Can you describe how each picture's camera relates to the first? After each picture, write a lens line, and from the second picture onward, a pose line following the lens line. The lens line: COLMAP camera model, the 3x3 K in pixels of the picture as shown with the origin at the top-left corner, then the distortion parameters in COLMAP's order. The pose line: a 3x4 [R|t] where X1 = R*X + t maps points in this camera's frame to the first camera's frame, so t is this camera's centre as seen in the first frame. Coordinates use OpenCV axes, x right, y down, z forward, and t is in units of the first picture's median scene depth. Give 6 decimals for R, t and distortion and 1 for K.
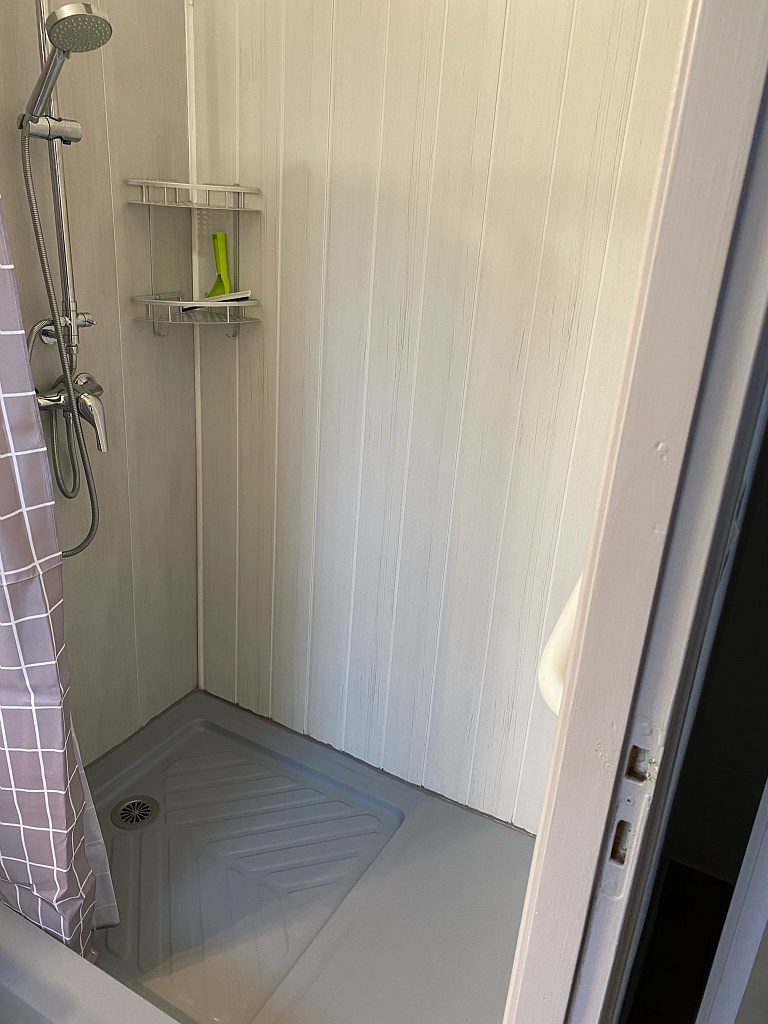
lens RADIAL K [[783.8, 0, 393.3], [0, 783.8, 509.9], [0, 0, 1]] dist [0.040663, -0.044812]
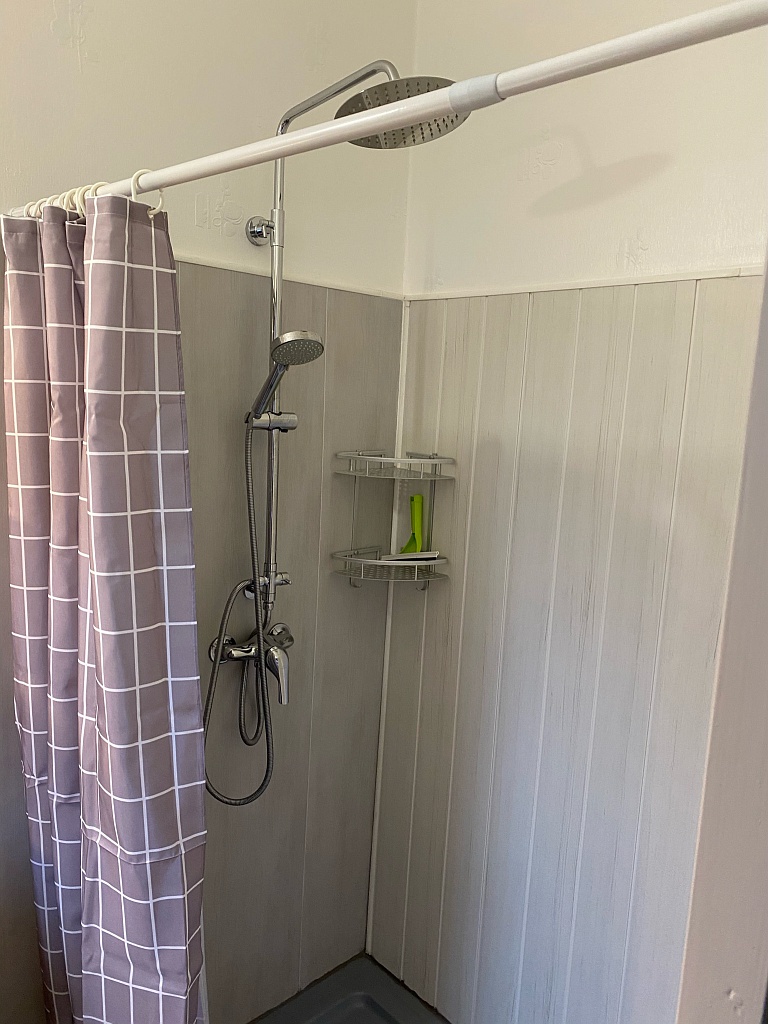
lens RADIAL K [[783.8, 0, 382.3], [0, 783.8, 510.5], [0, 0, 1]] dist [0.040663, -0.044812]
pose [[0.952703, 0.022315, -0.303084, 0.065966], [-0.097930, 0.966644, -0.236661, -0.090351], [0.287693, 0.255149, 0.923110, 0.017381]]
